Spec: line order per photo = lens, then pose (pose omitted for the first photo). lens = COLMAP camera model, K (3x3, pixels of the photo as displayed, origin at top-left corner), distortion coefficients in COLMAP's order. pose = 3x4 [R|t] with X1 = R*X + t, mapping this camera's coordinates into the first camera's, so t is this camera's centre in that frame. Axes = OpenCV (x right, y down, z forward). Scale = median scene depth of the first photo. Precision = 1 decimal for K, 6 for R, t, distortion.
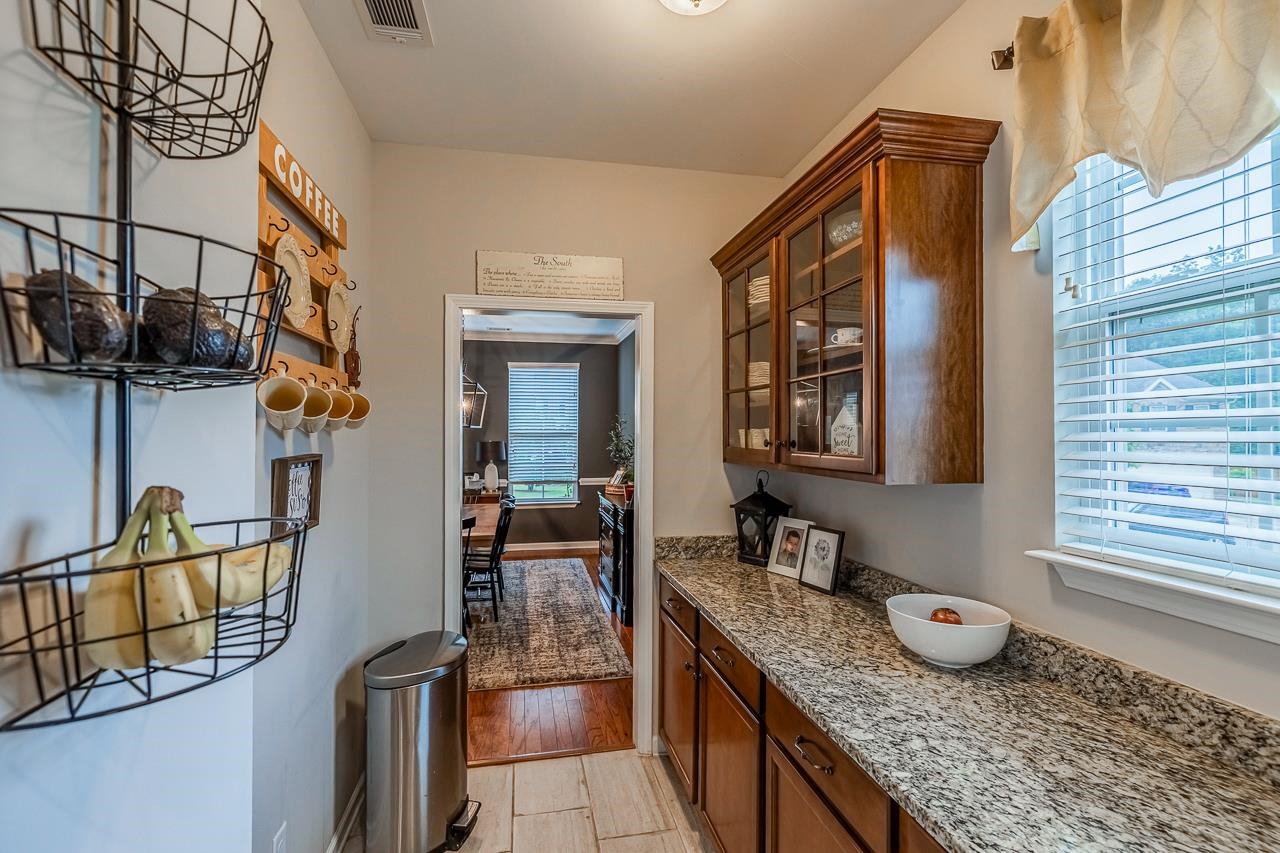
lens RADIAL K [[548.1, 0, 636.4], [0, 548.1, 428.5], [0, 0, 1]] dist [0.003049, -0.001398]
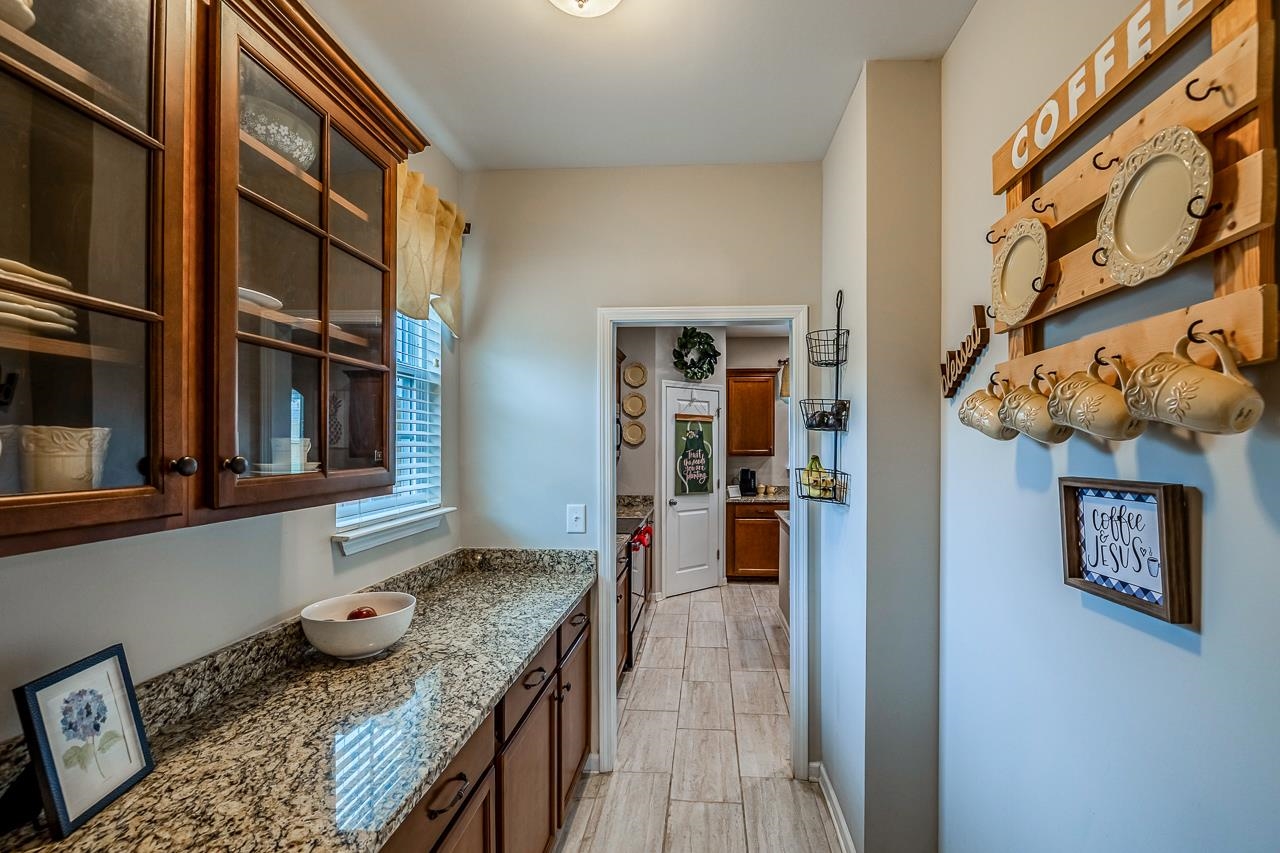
lens RADIAL K [[548.1, 0, 666.5], [0, 548.1, 445.2], [0, 0, 1]] dist [0.003049, -0.001398]
pose [[-0.959492, -0.006601, 0.281660, -0.326754], [-0.008216, 0.999956, -0.004552, 0.015645], [-0.281617, -0.006681, -0.959504, 1.957021]]
